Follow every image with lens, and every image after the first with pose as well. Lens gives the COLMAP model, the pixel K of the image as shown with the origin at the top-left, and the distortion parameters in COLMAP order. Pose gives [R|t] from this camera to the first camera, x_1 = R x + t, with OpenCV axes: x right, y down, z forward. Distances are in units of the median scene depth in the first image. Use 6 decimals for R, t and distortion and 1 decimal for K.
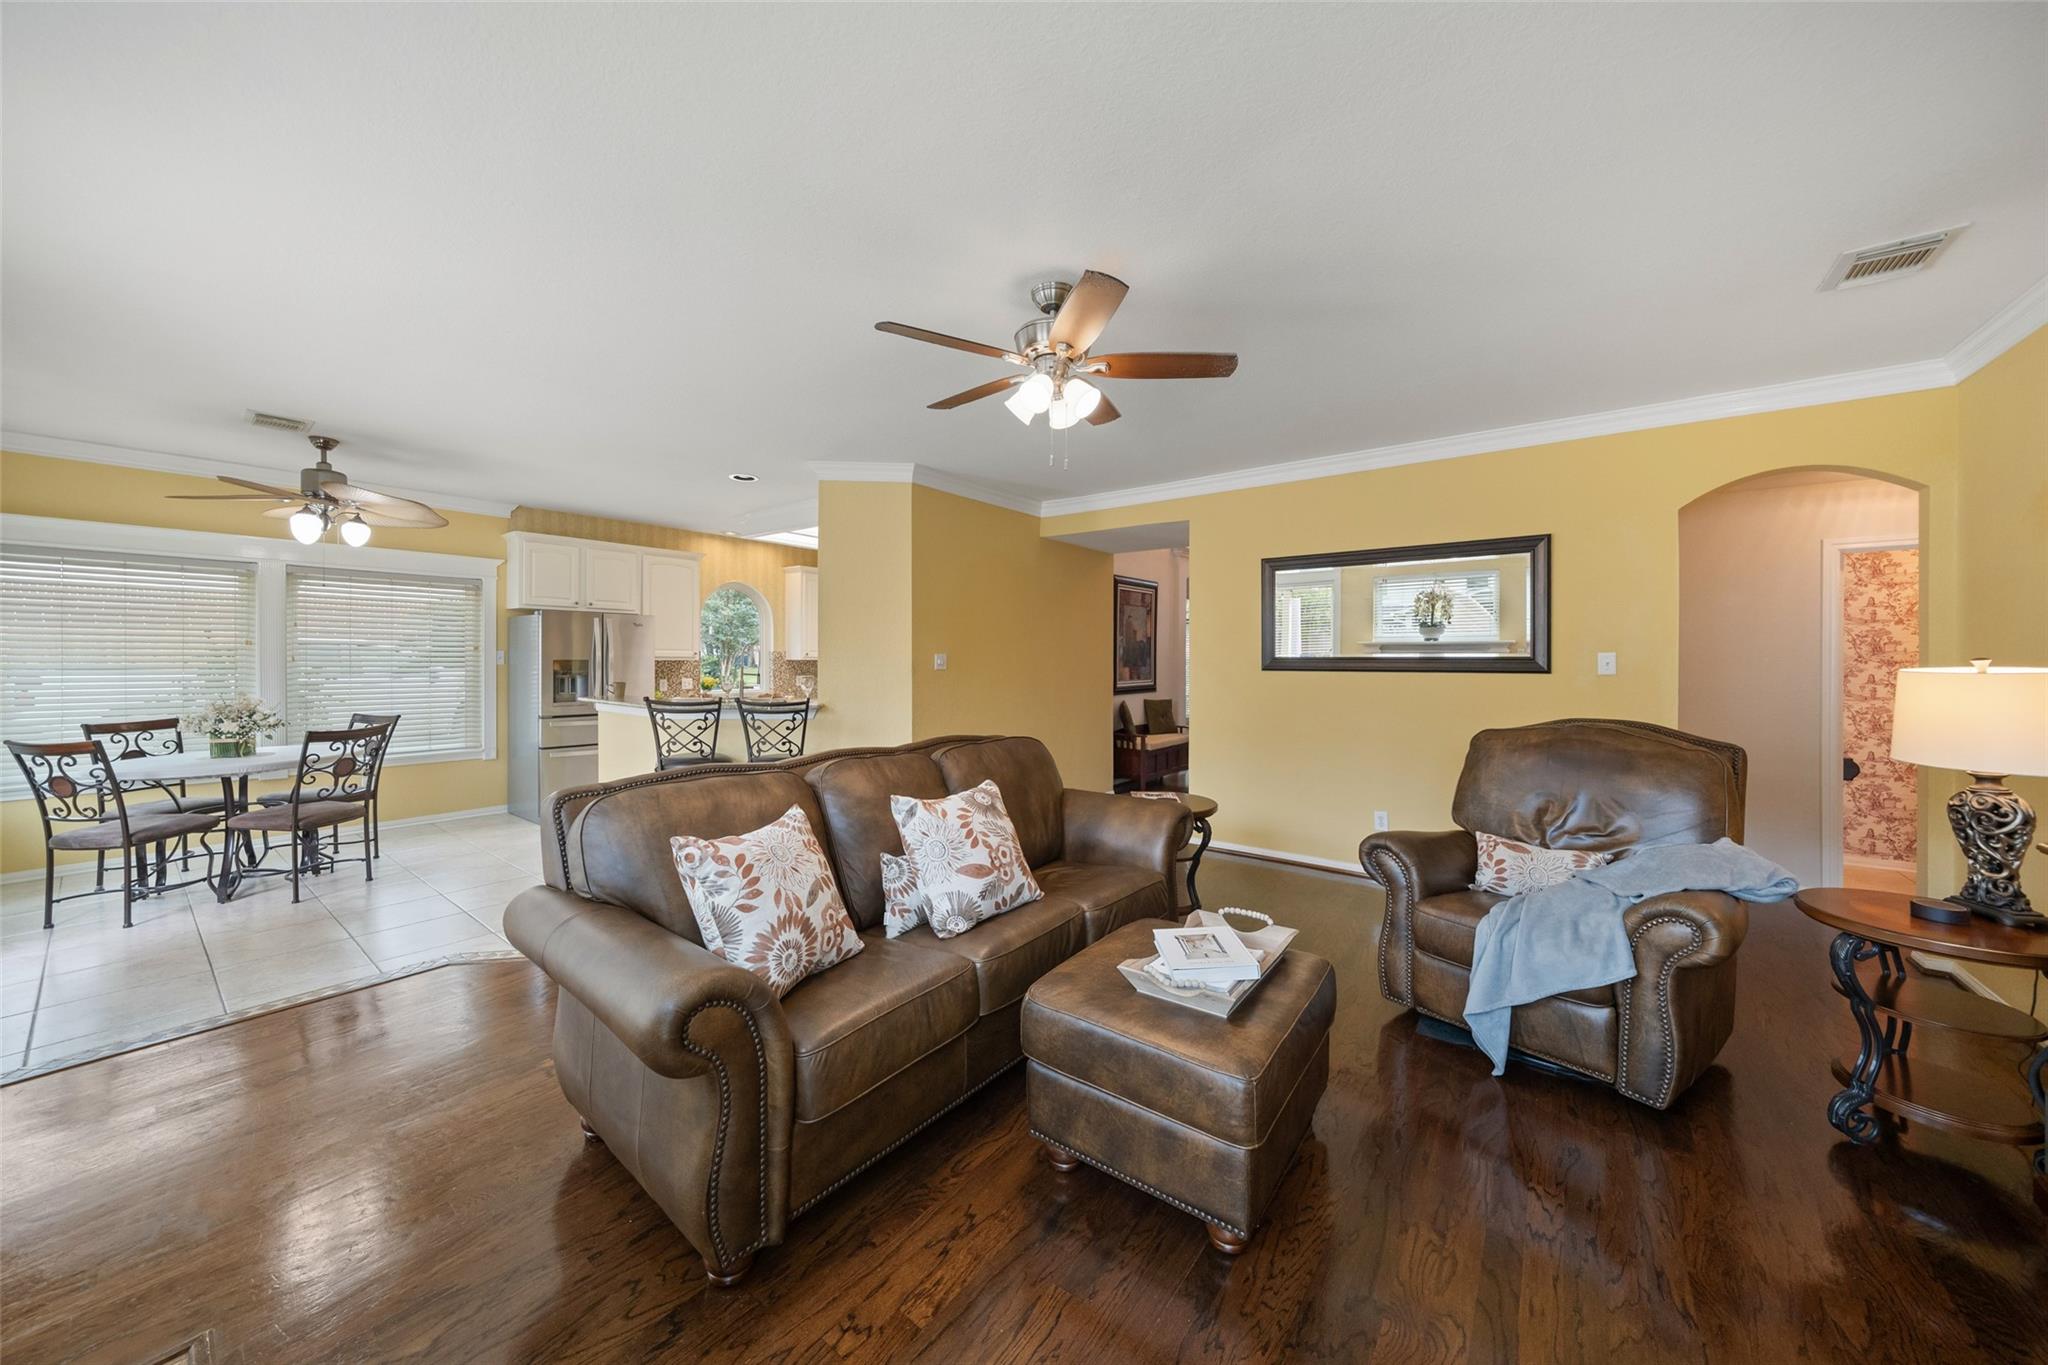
lens RADIAL K [[701.3, 0, 1031.6], [0, 701.3, 663.6], [0, 0, 1]] dist [-0.009329, 0.000592]
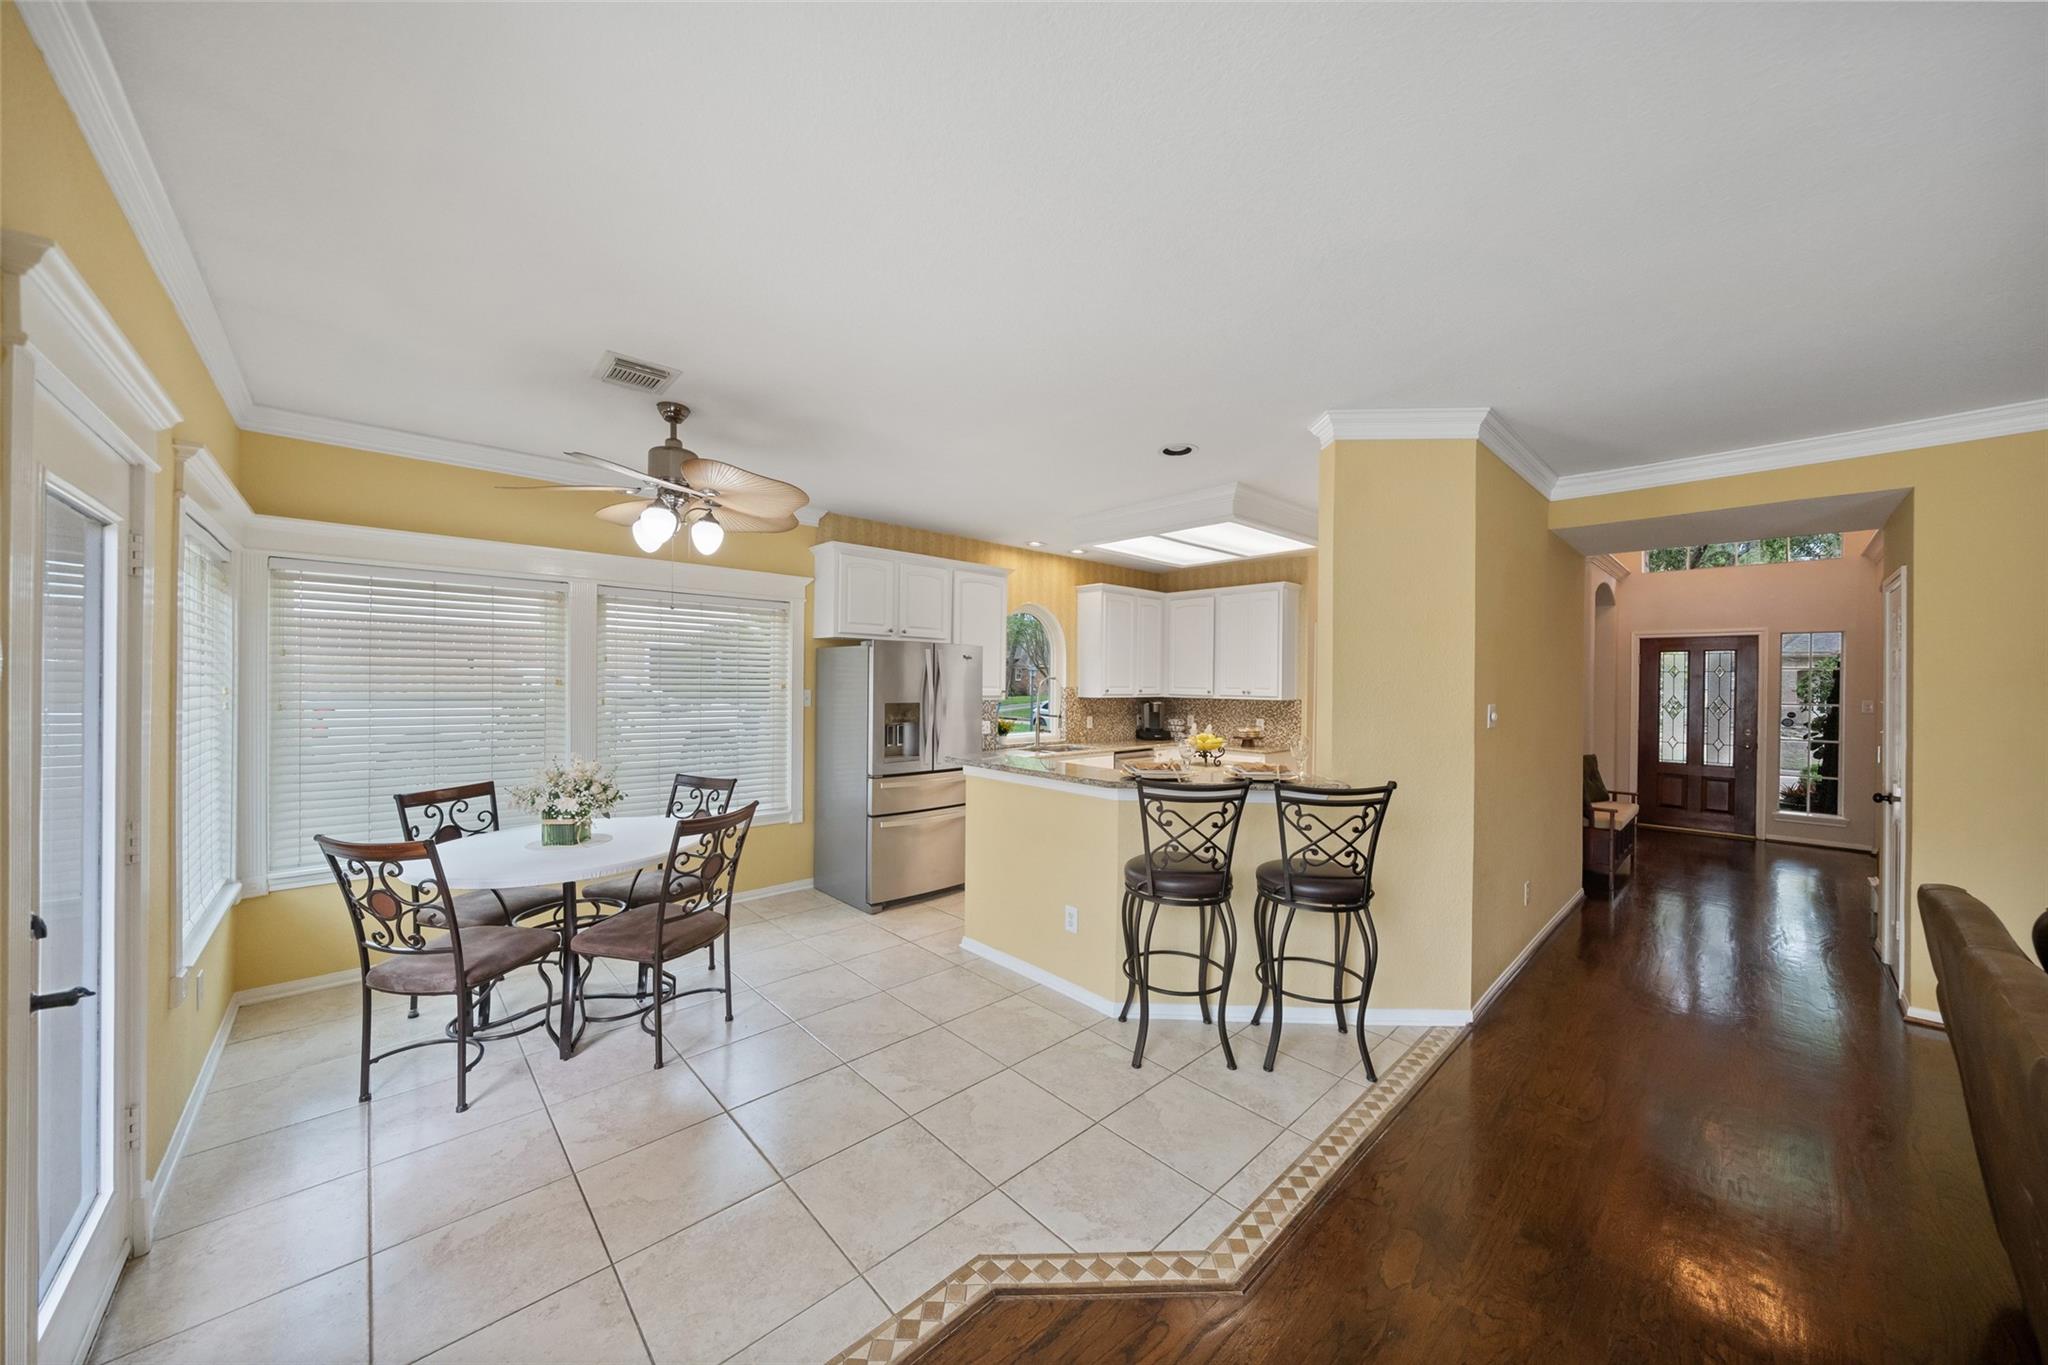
lens RADIAL K [[701.3, 0, 1030.6], [0, 701.3, 687.3], [0, 0, 1]] dist [-0.009329, 0.000592]
pose [[0.985906, 0.006076, -0.167190, -0.534917], [-0.006410, 0.999978, -0.001459, -0.031291], [0.167177, 0.002510, 0.985924, 0.346629]]
